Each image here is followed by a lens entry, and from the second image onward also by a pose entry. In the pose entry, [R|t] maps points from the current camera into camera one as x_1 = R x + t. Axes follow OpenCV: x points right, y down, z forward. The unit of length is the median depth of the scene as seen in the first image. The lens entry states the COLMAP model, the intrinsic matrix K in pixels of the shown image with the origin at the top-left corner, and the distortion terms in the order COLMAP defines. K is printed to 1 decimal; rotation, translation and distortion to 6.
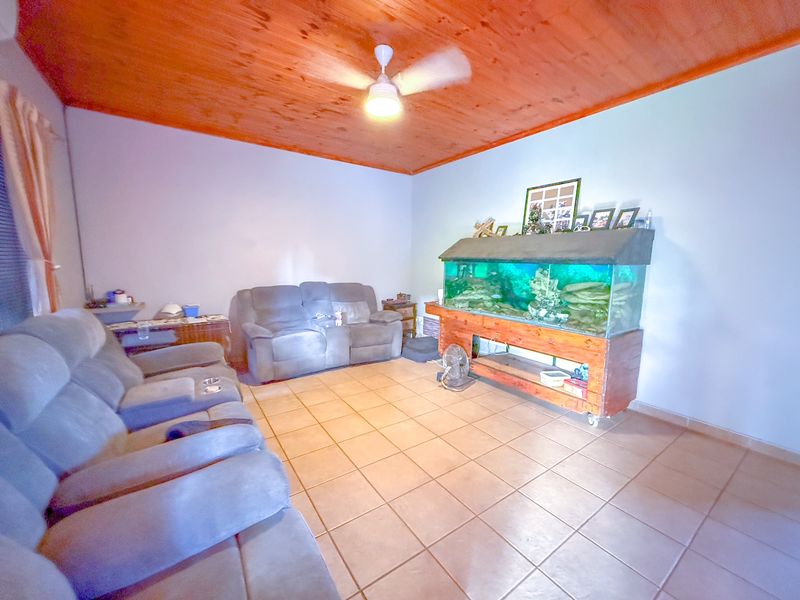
lens RADIAL K [[319.1, 0, 401.2], [0, 319.1, 300.7], [0, 0, 1]] dist [0.000404, 0.000237]
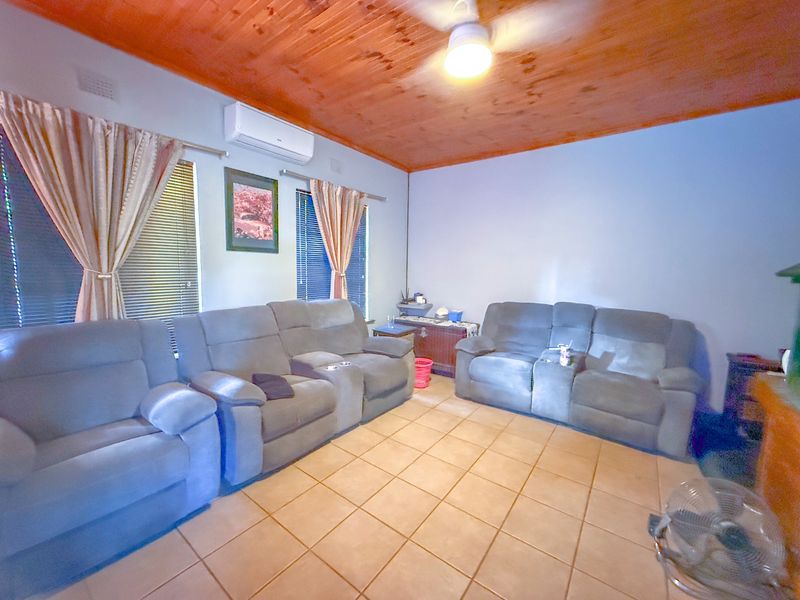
lens RADIAL K [[319.1, 0, 400.7], [0, 319.1, 300.4], [0, 0, 1]] dist [0.000404, 0.000237]
pose [[0.315475, 0.093954, -0.944271, 0.391027], [-0.134364, 0.989483, 0.053562, -0.061634], [0.939373, 0.109978, 0.324782, 0.437531]]
